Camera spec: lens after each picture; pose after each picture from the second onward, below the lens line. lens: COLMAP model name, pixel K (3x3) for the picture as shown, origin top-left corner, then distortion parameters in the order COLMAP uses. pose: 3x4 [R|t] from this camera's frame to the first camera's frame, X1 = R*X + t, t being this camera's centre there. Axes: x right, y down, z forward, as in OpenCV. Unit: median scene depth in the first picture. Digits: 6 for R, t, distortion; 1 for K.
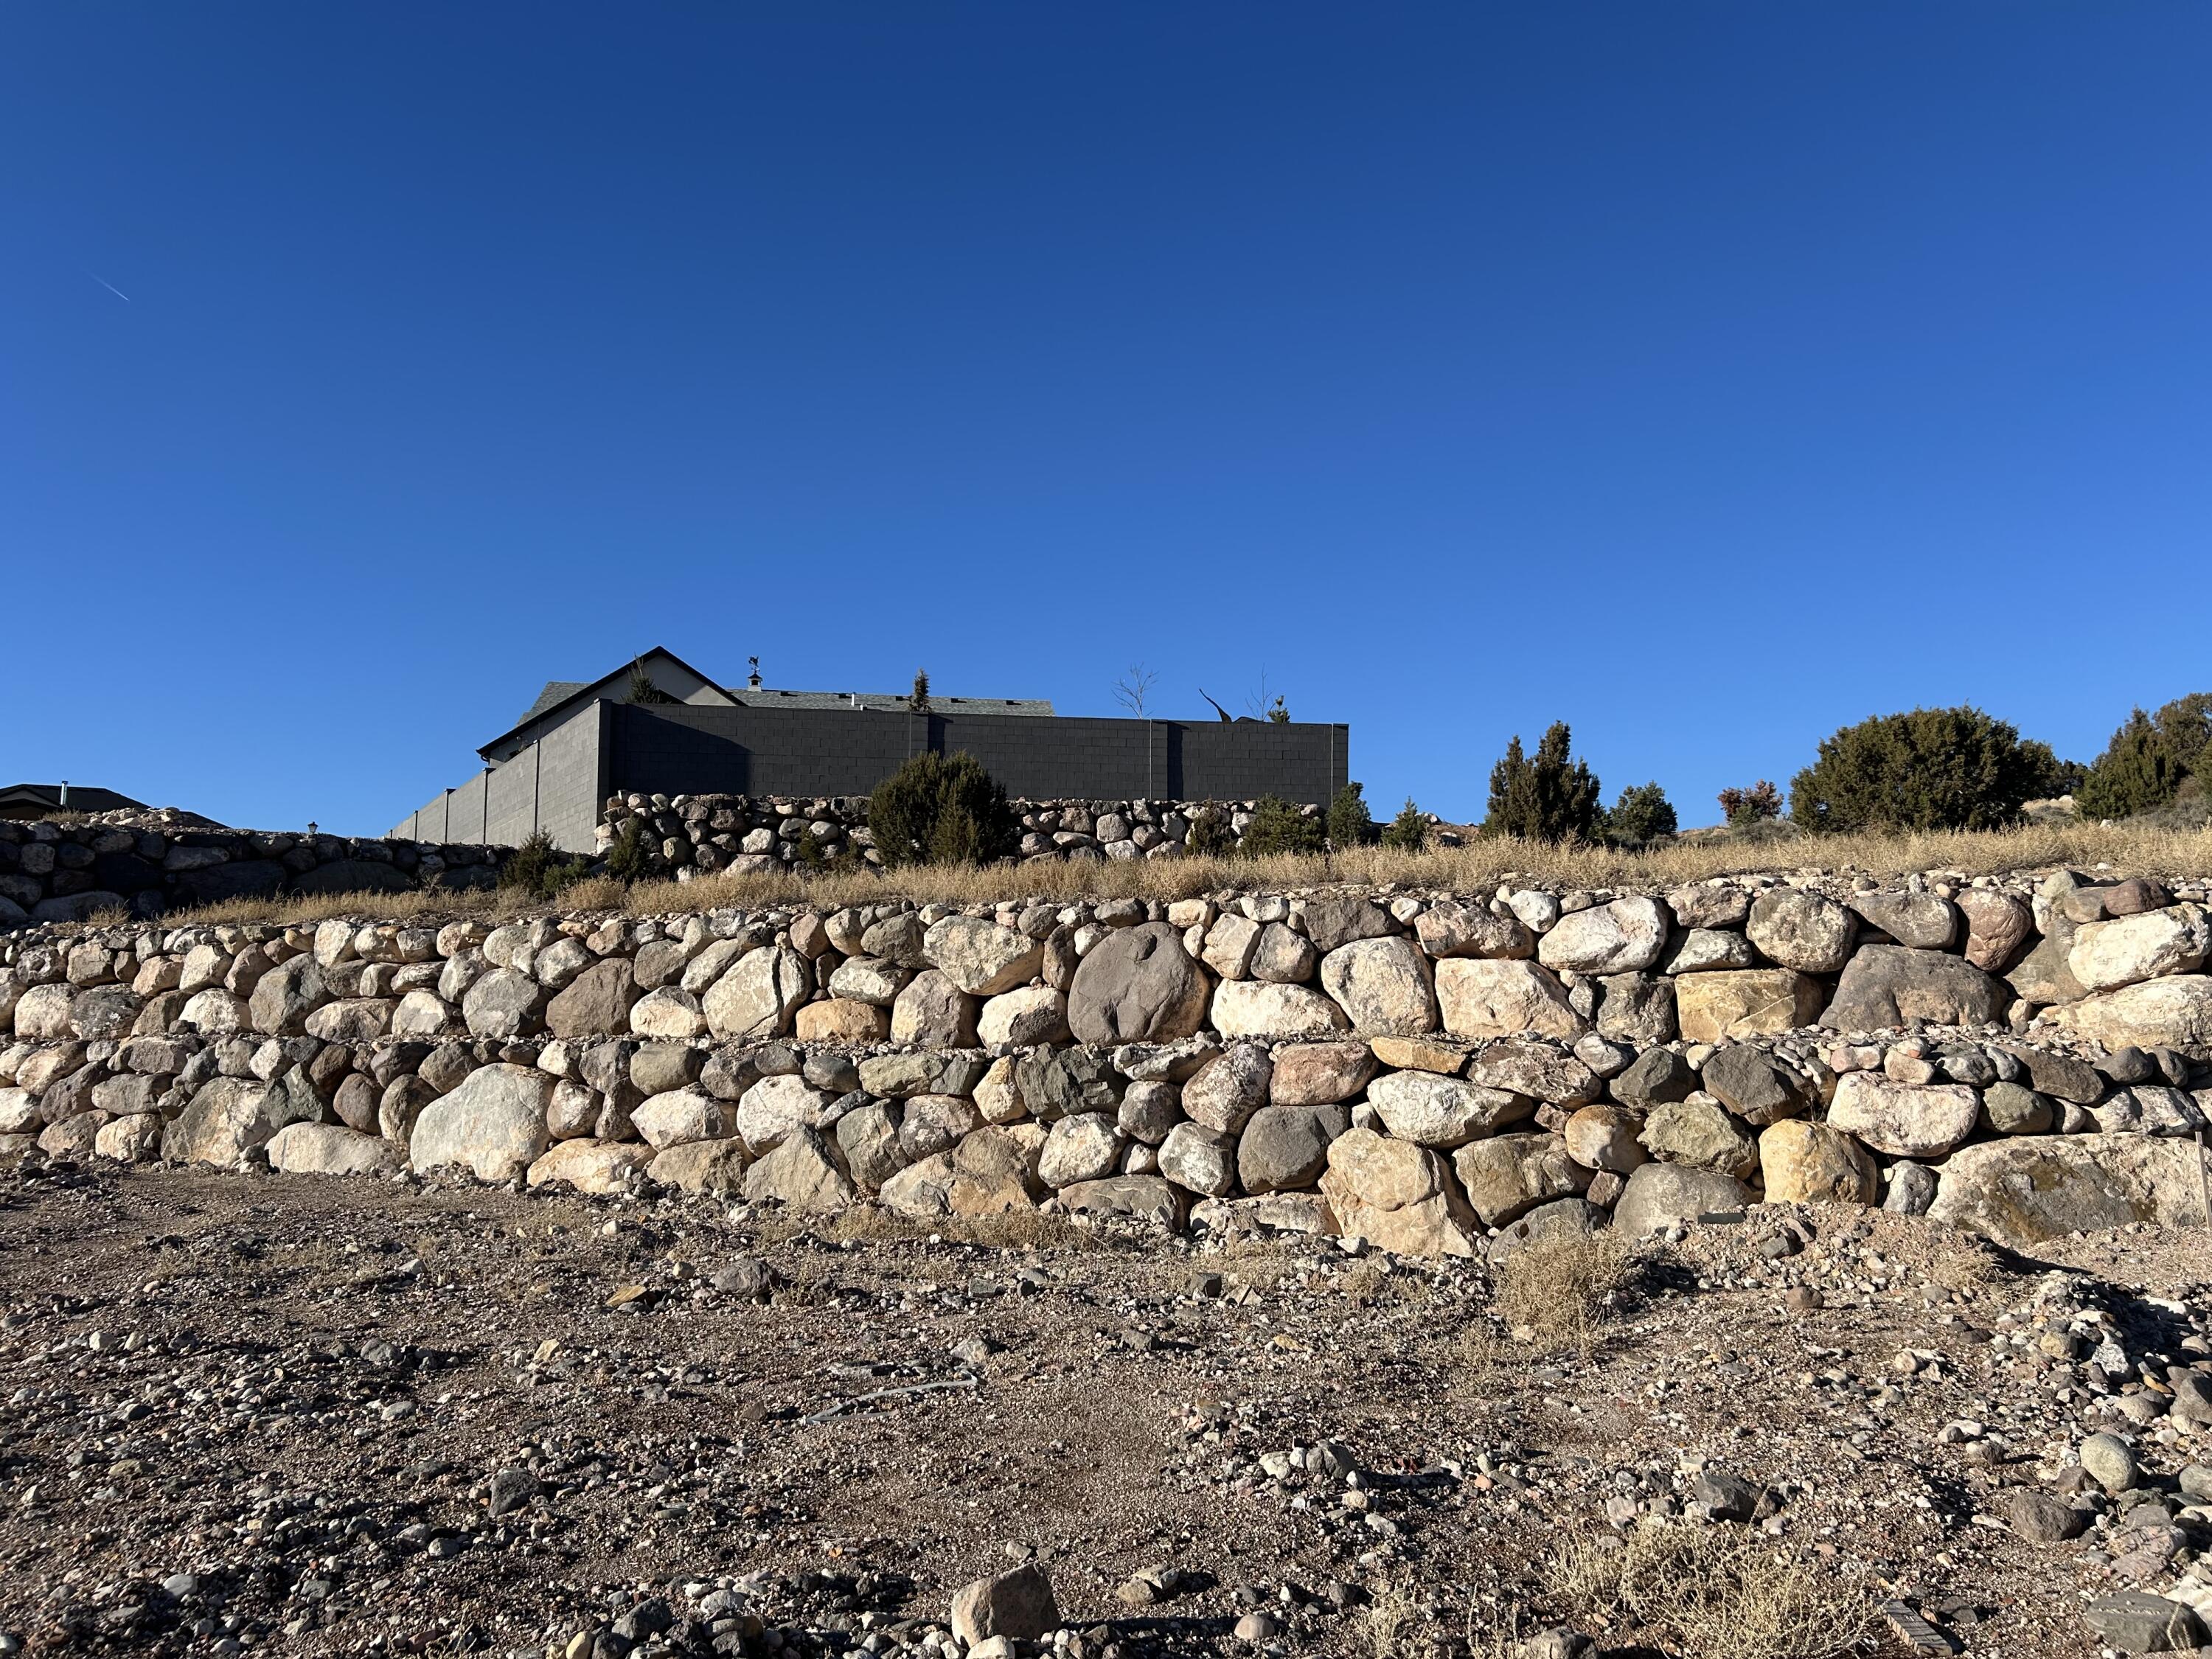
lens RADIAL K [[1716.2, 0, 1108.5], [0, 1716.2, 867.1], [0, 0, 1]] dist [0.056411, -0.004631]
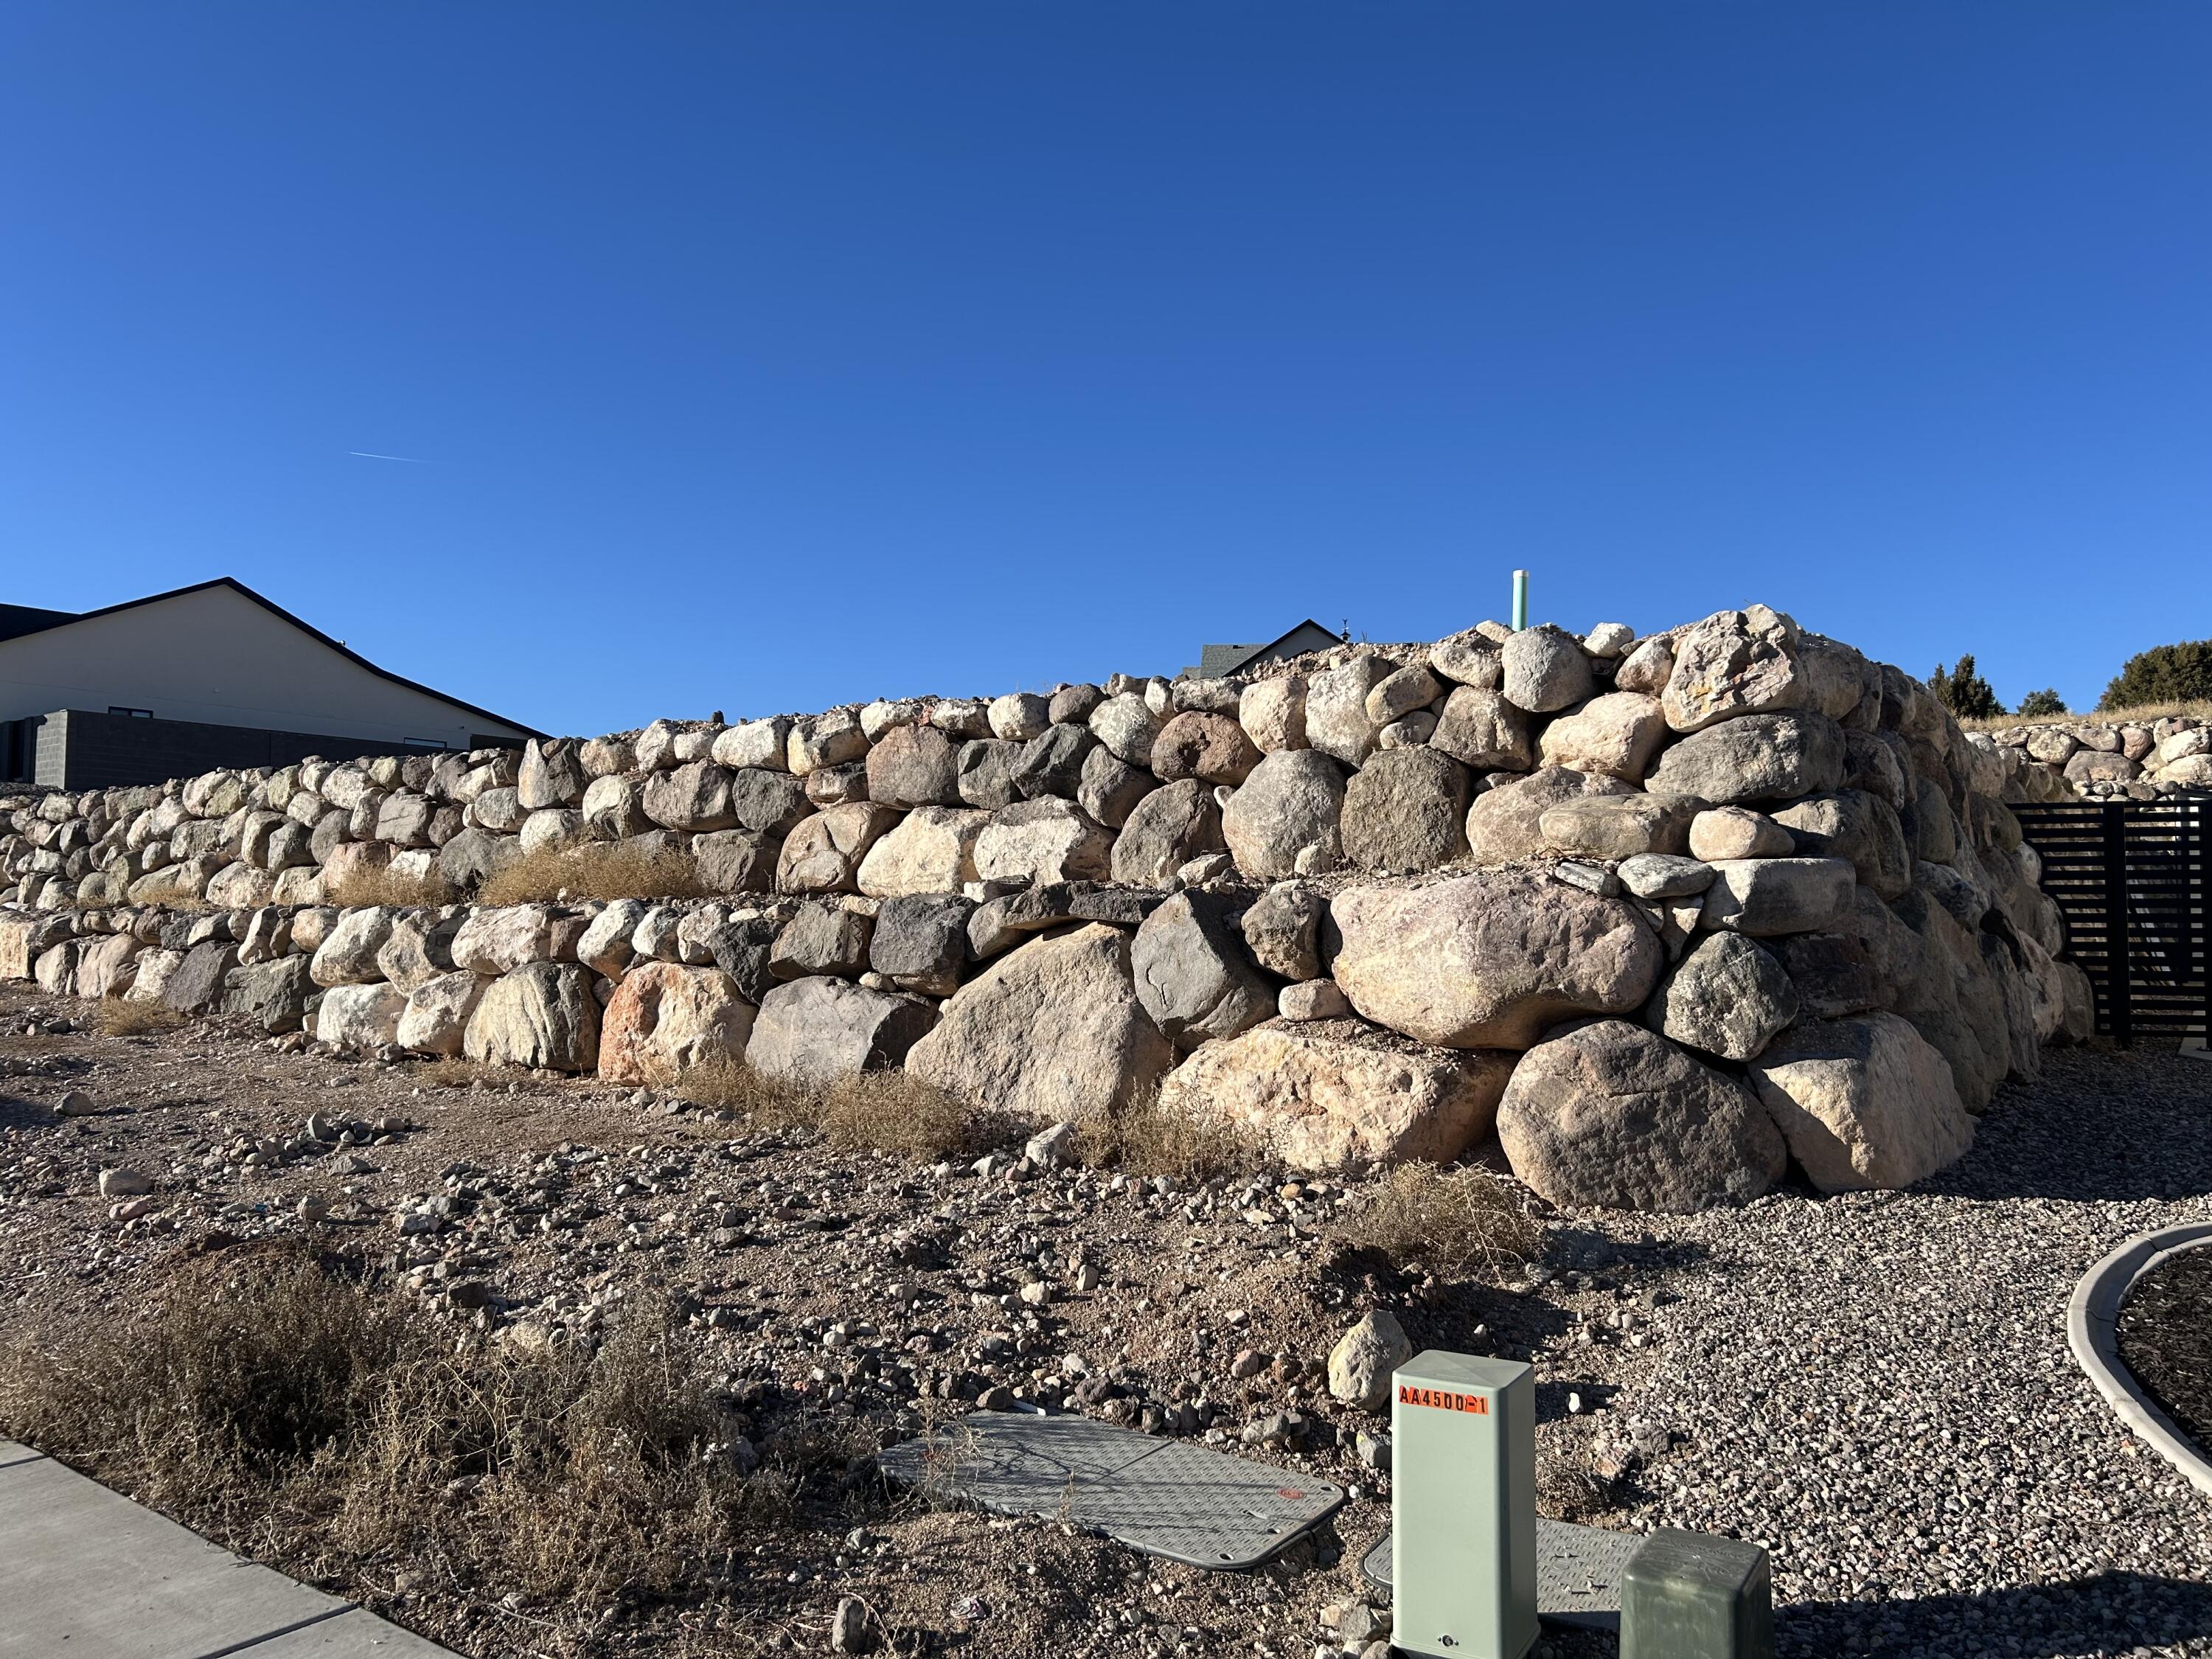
lens RADIAL K [[1716.2, 0, 1108.5], [0, 1716.2, 867.1], [0, 0, 1]] dist [0.056411, -0.004631]
pose [[0.972751, -0.007439, -0.231734, -0.330817], [0.016577, 0.999159, 0.037514, 0.093107], [0.231260, -0.040333, 0.972056, -1.731028]]
